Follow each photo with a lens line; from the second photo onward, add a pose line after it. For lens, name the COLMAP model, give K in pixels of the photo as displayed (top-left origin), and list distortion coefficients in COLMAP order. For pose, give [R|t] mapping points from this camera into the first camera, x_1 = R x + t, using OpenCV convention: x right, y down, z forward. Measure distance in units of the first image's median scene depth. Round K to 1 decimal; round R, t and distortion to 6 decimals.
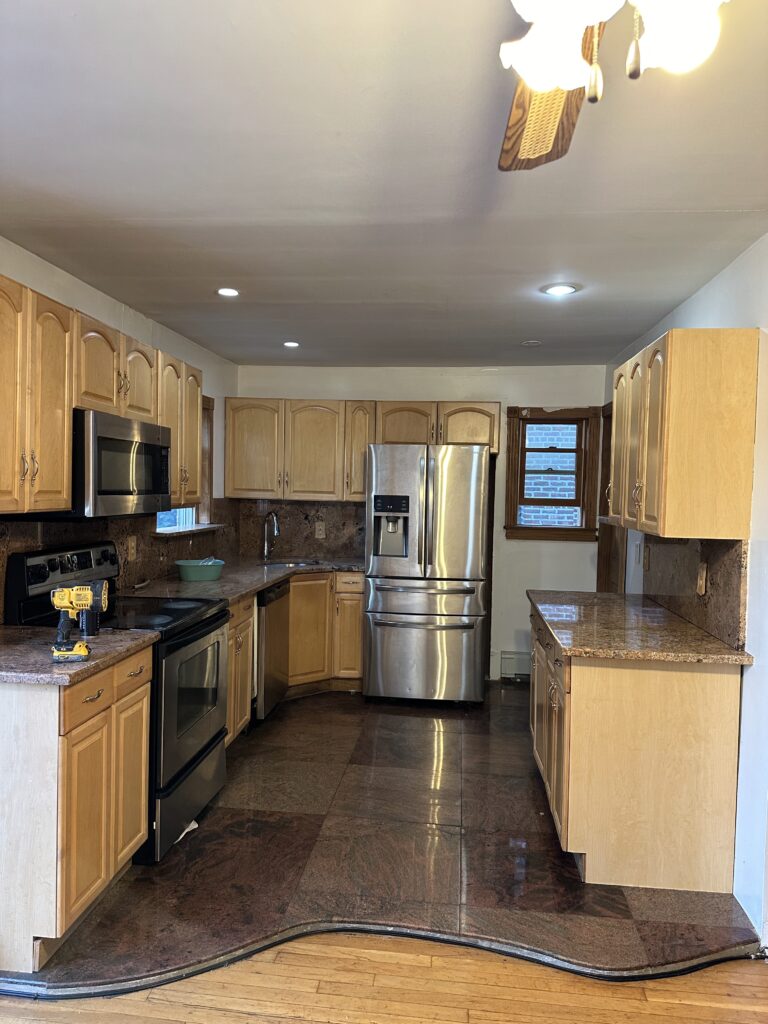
lens RADIAL K [[710.2, 0, 384.0], [0, 710.2, 512.0], [0, 0, 1]] dist [-0.000422, -0.005111]
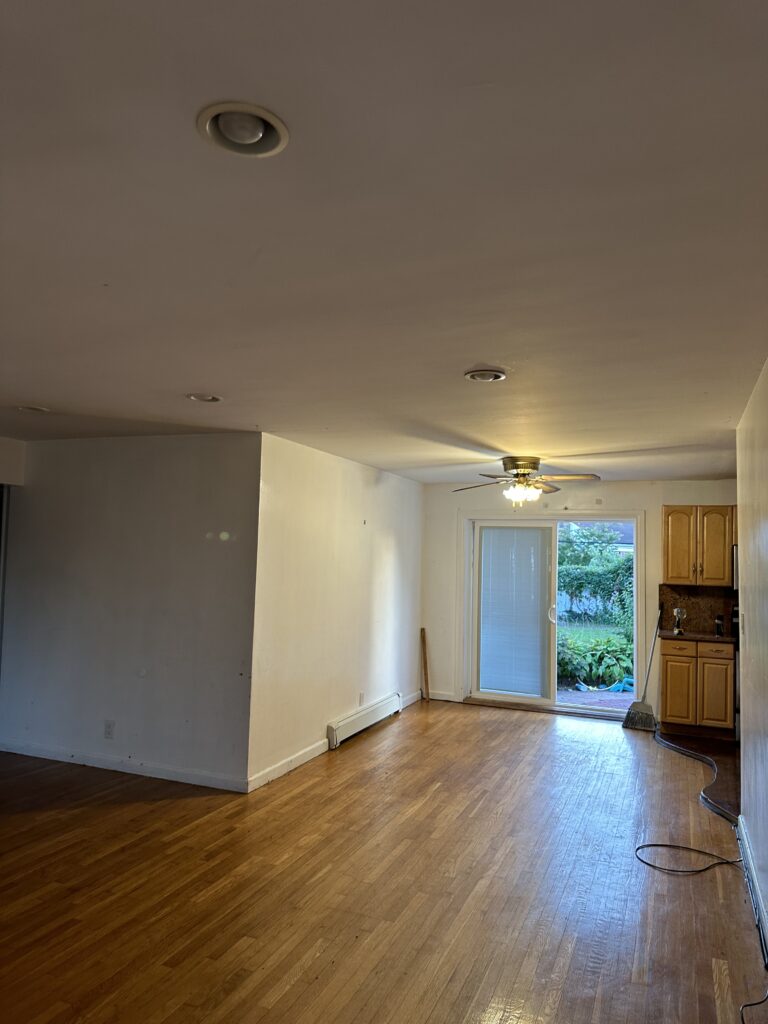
lens RADIAL K [[732.9, 0, 384.0], [0, 732.9, 512.0], [0, 0, 1]] dist [0.088633, -0.001480]
pose [[-0.281658, -0.099317, -0.954361, 2.396685], [-0.065430, 0.994302, -0.084163, 0.037390], [0.957281, 0.038739, -0.286551, 0.586892]]
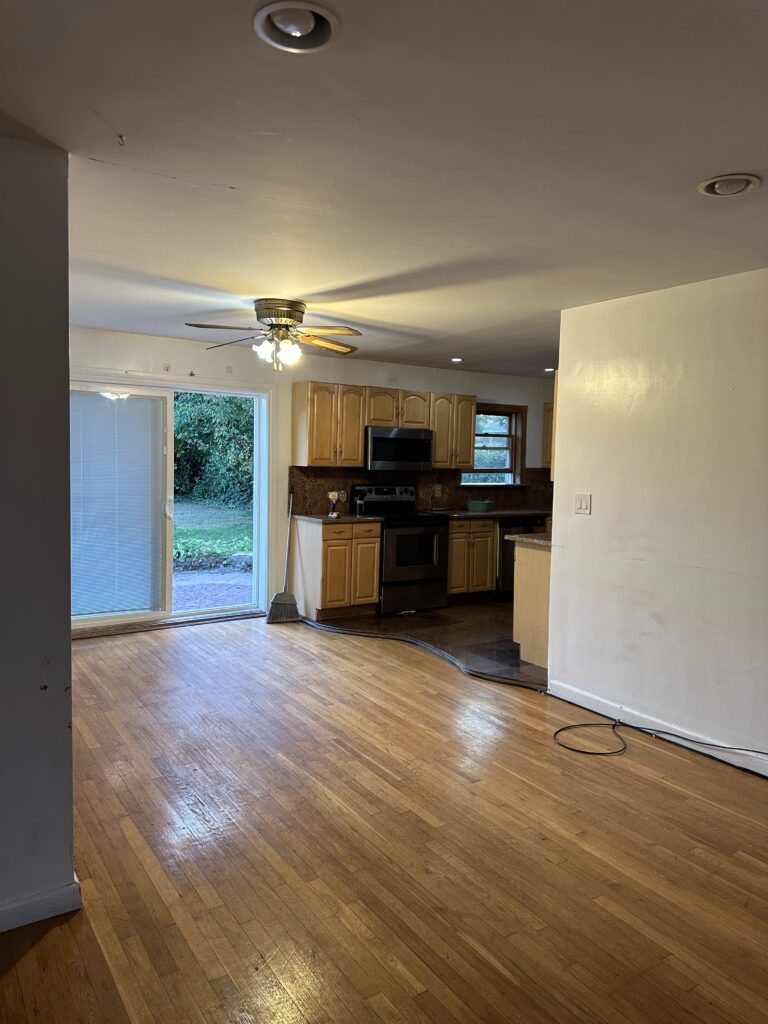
lens RADIAL K [[710.2, 0, 384.0], [0, 710.2, 512.0], [0, 0, 1]] dist [-0.000422, -0.005111]
pose [[0.638883, 0.049413, -0.767715, 1.534144], [-0.034153, 0.998773, 0.035863, 0.063799], [0.768545, 0.003308, 0.639787, -0.537793]]
